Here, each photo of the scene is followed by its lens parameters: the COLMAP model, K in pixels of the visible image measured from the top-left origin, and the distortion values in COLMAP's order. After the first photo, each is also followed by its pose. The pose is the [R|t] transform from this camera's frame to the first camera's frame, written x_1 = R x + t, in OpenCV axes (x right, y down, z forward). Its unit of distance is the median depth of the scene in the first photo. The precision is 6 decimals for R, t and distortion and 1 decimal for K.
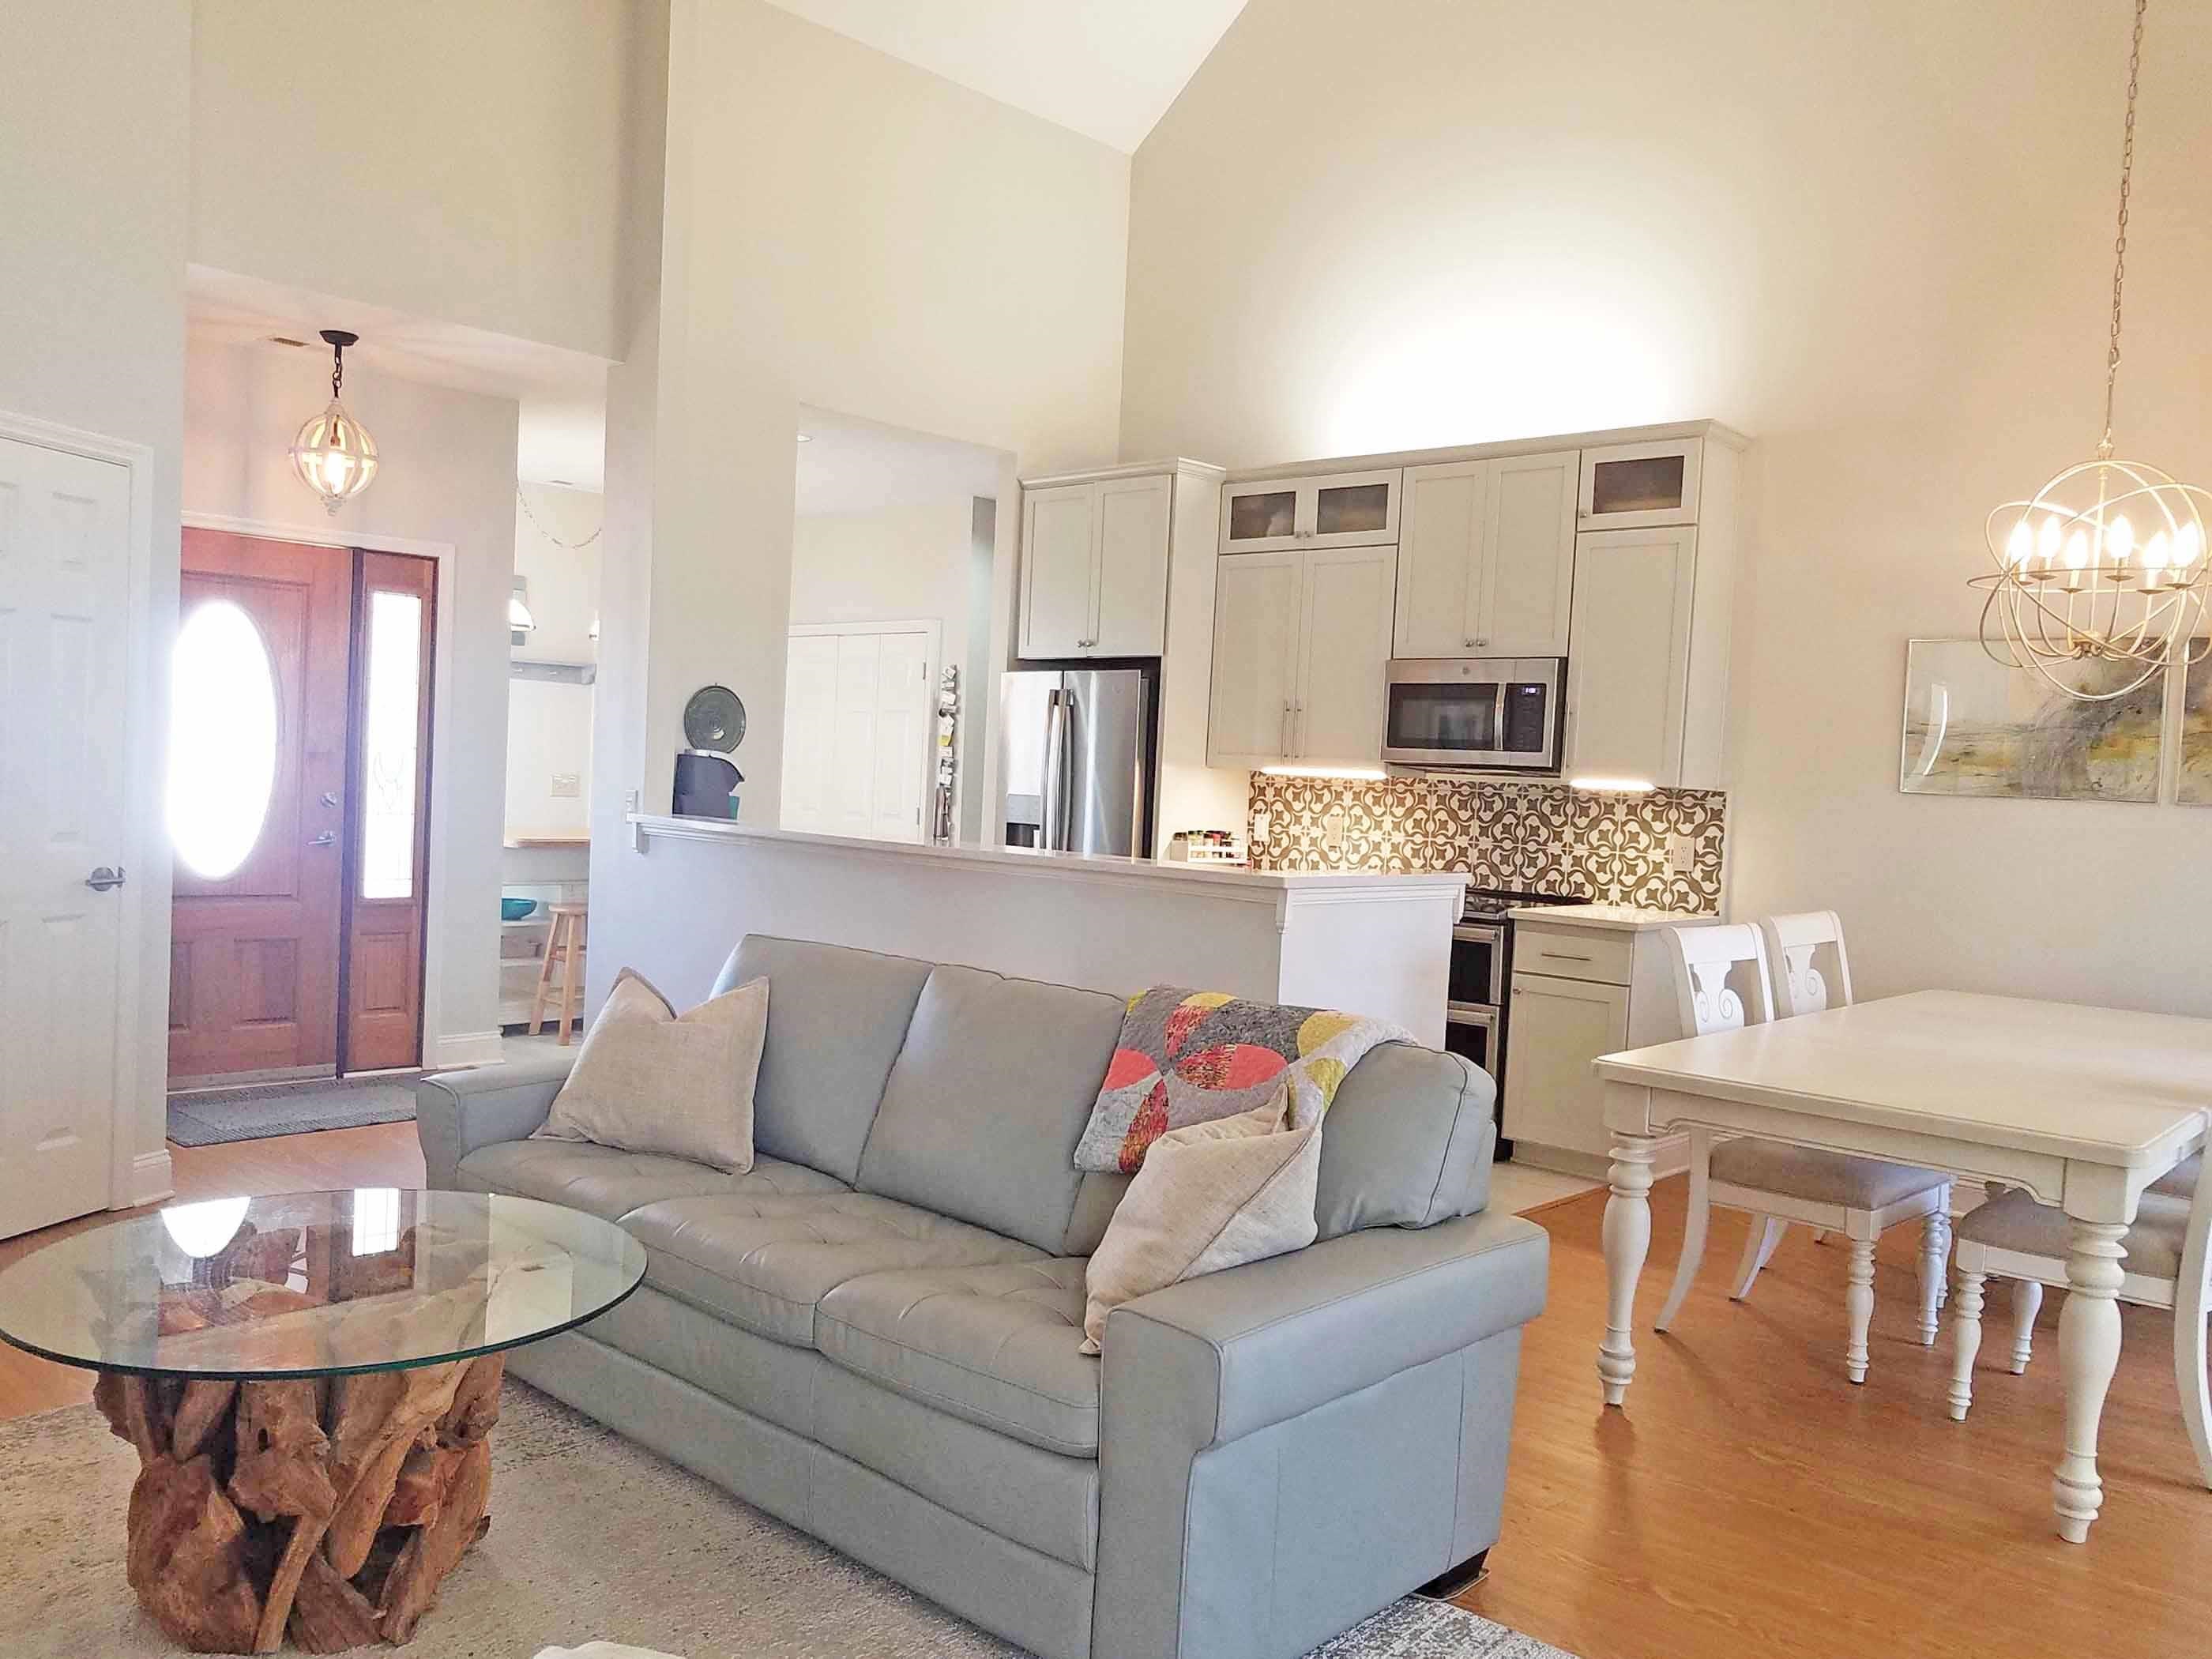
lens RADIAL K [[1760.3, 0, 1069.1], [0, 1760.3, 859.4], [0, 0, 1]] dist [0.008119, -0.002257]
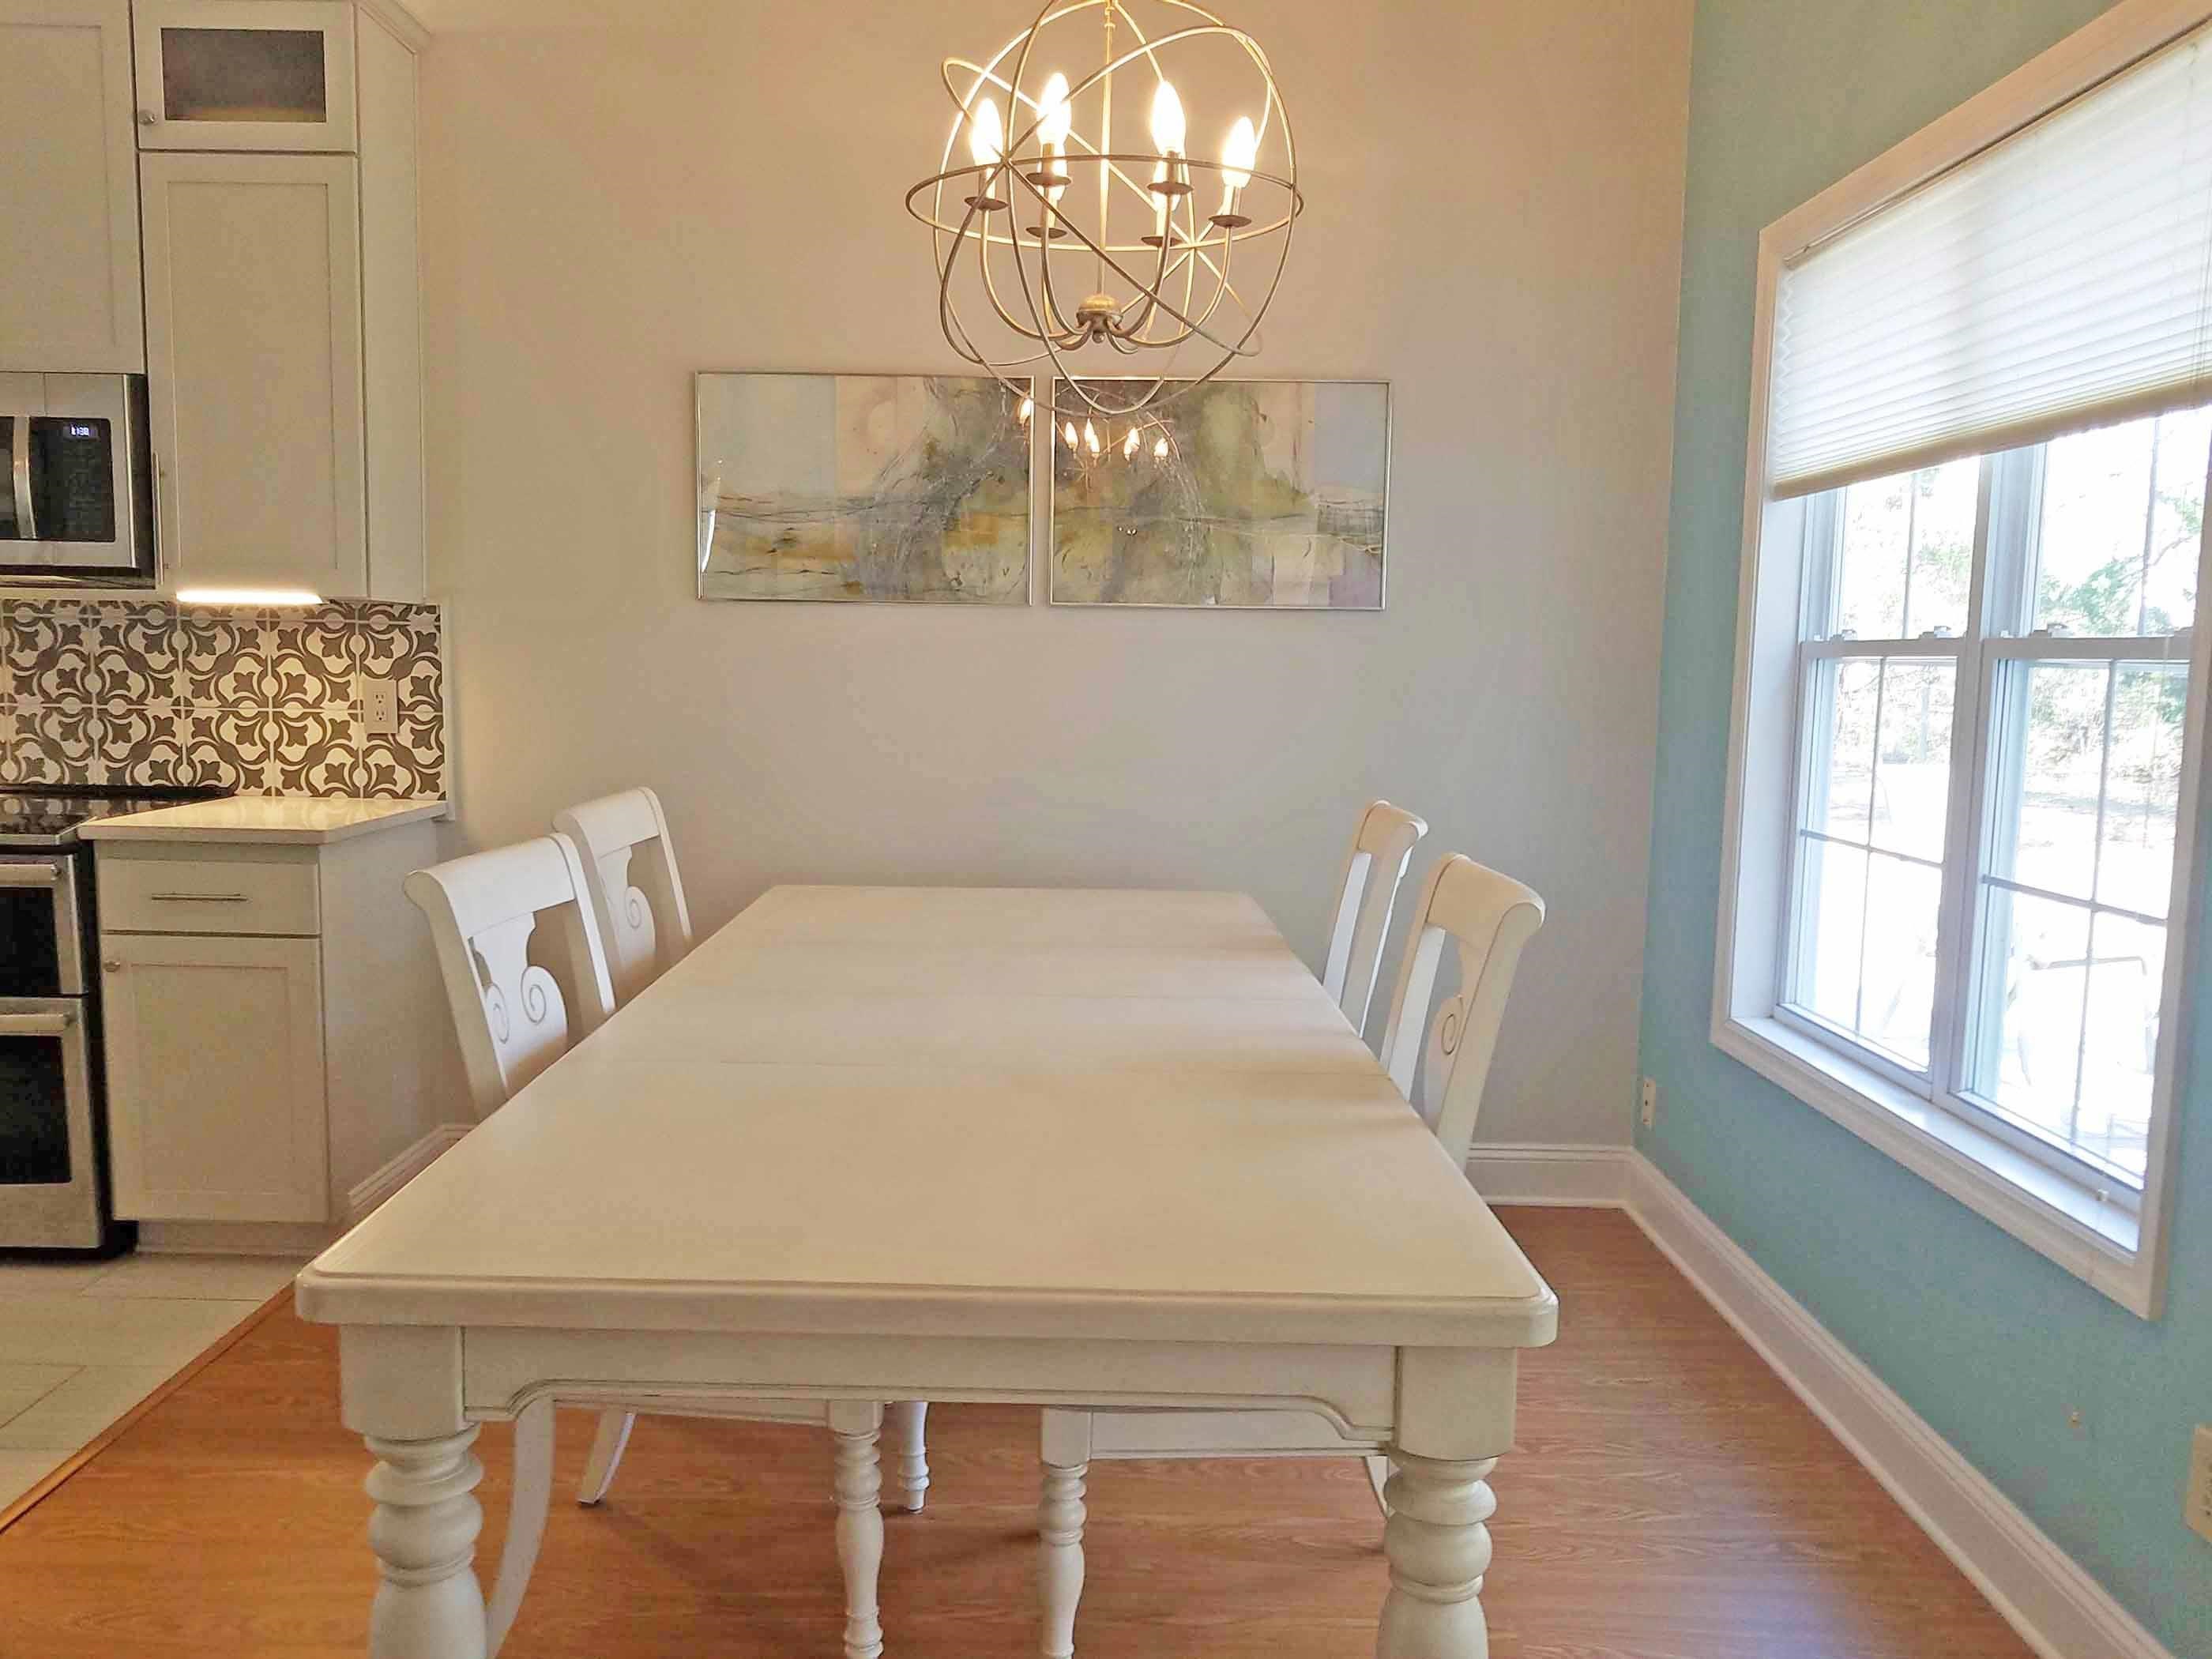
lens RADIAL K [[1765.0, 0, 1112.0], [0, 1765.0, 862.0], [0, 0, 1]] dist [-0.031412, 0.042558]
pose [[0.724625, -0.115201, 0.679446, 0.099734], [0.050715, 0.992170, 0.114136, -0.006045], [-0.687274, -0.048248, 0.724794, 0.344945]]
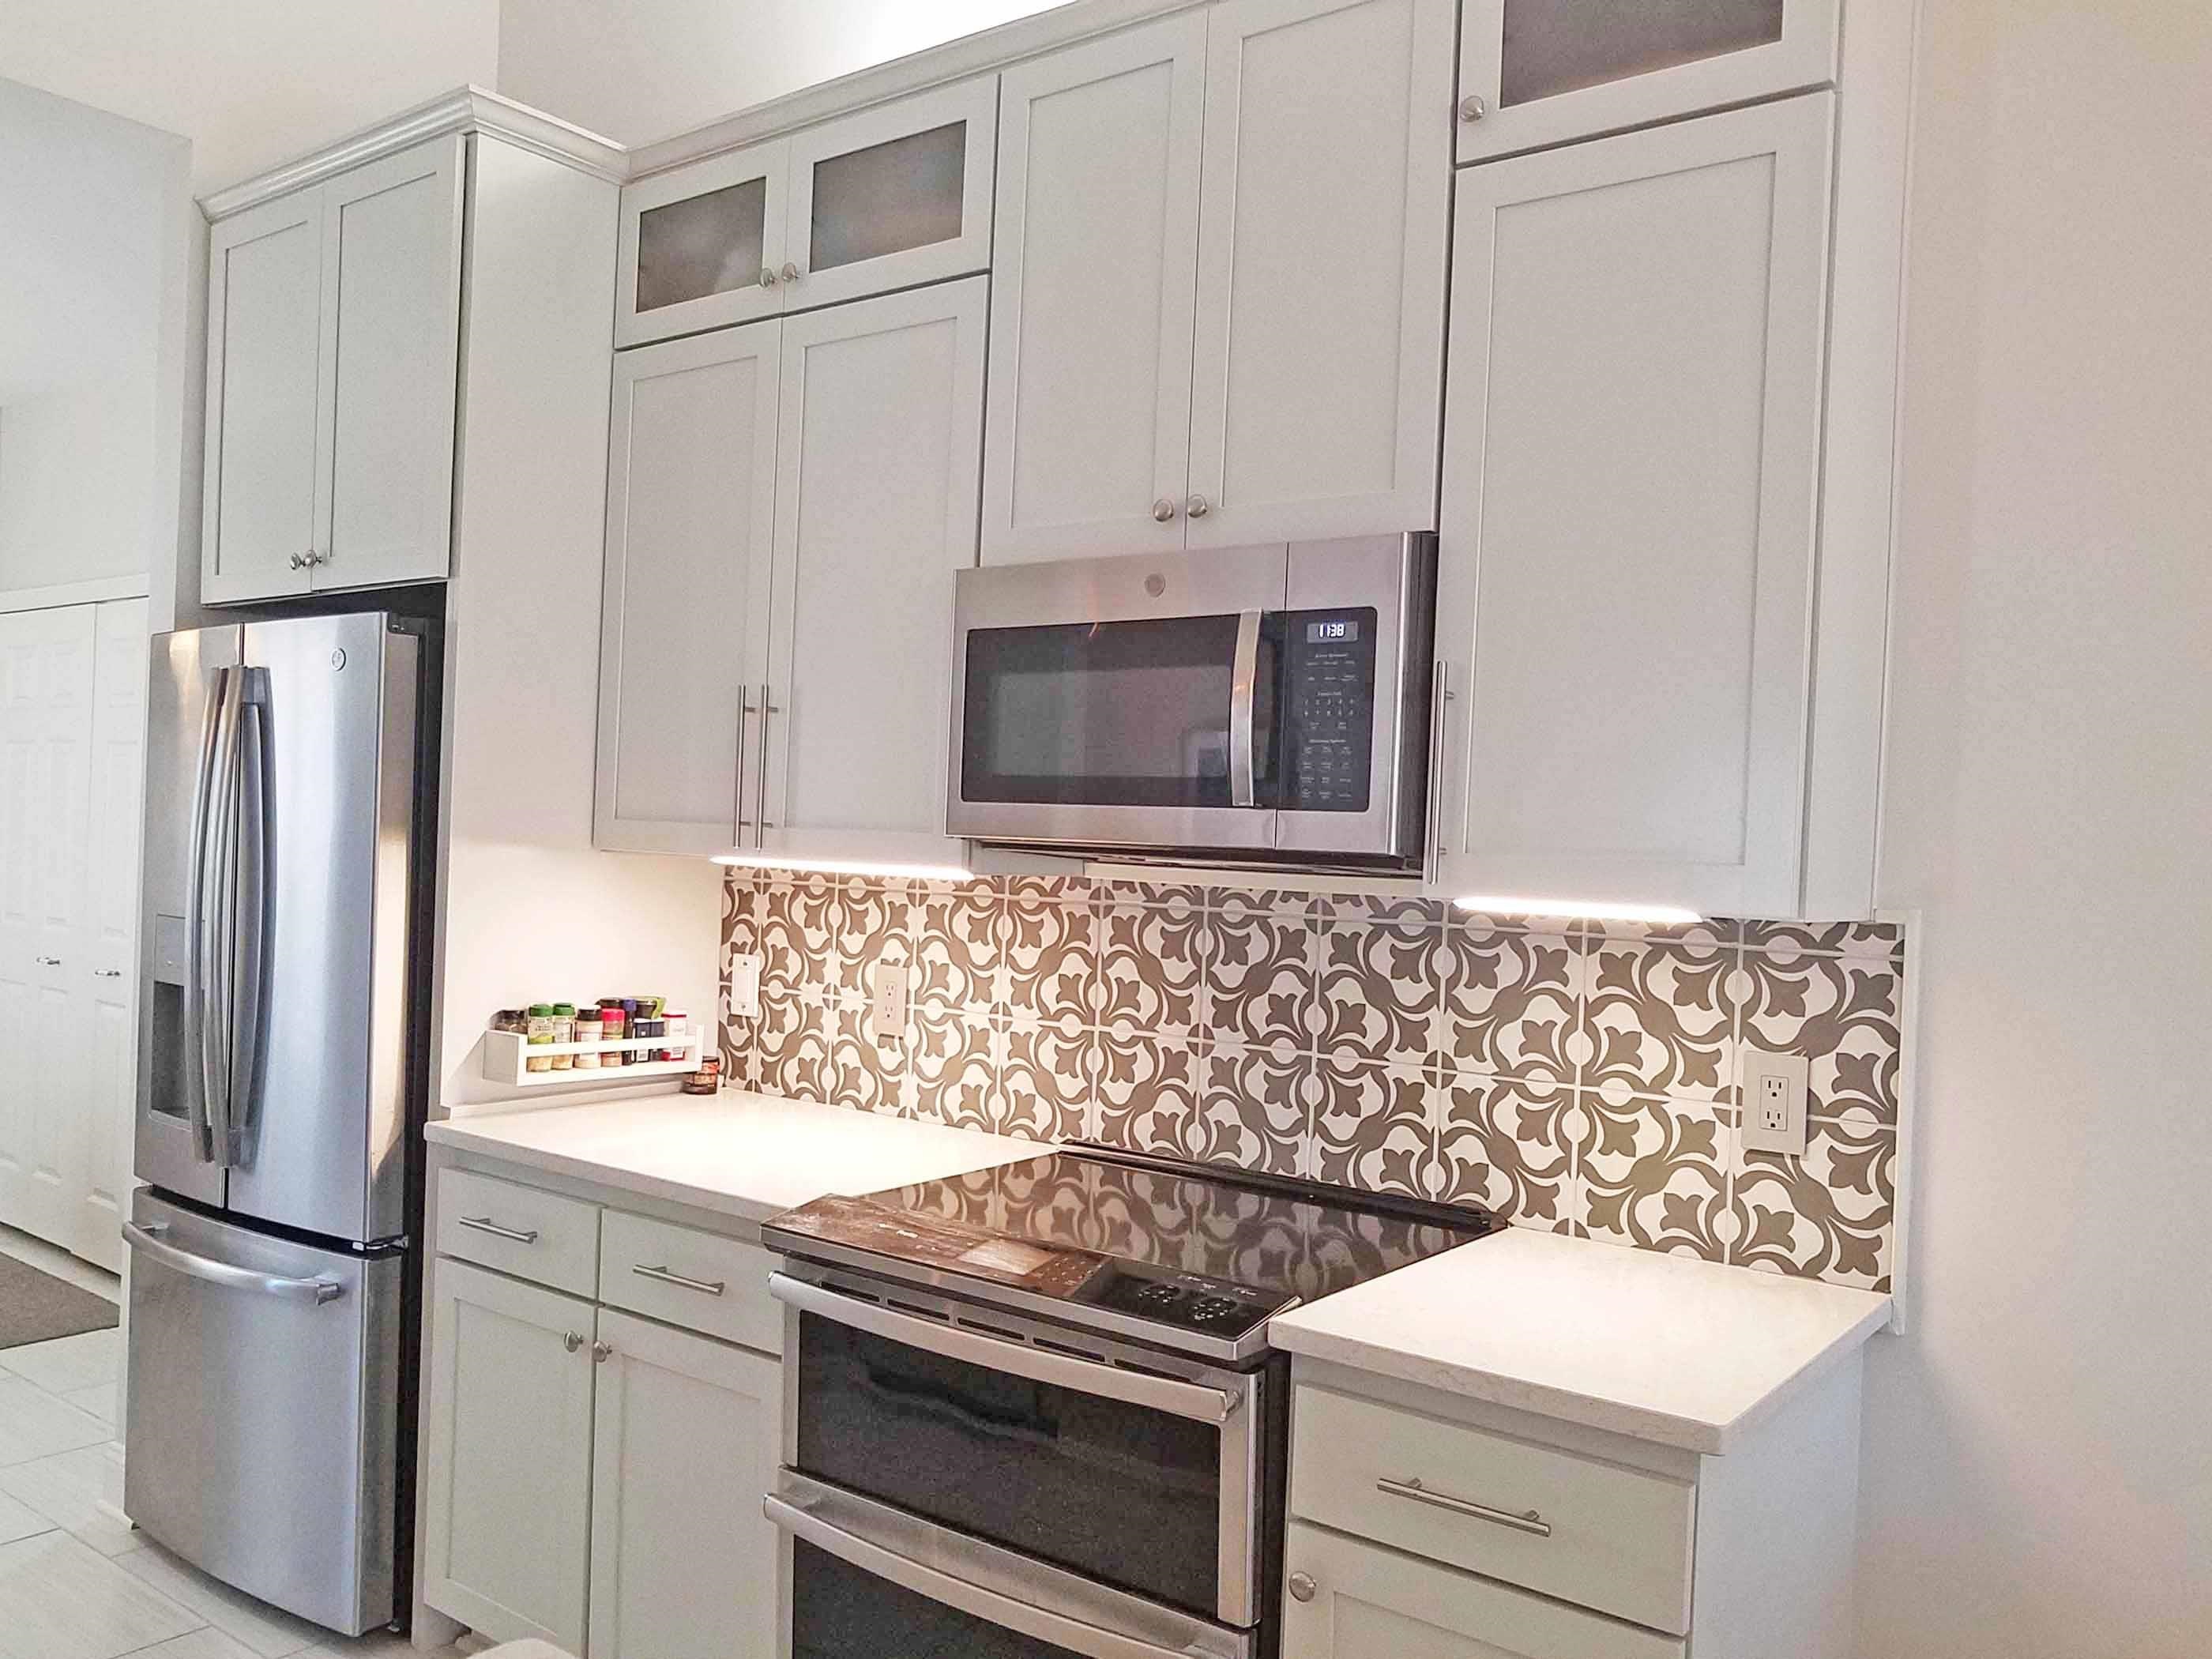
lens RADIAL K [[1760.3, 0, 1069.1], [0, 1760.3, 859.4], [0, 0, 1]] dist [0.008119, -0.002257]
pose [[0.995384, -0.009646, 0.095485, 0.171827], [0.012769, 0.999402, -0.032143, -0.039794], [-0.095118, 0.033214, 0.994912, 0.642283]]
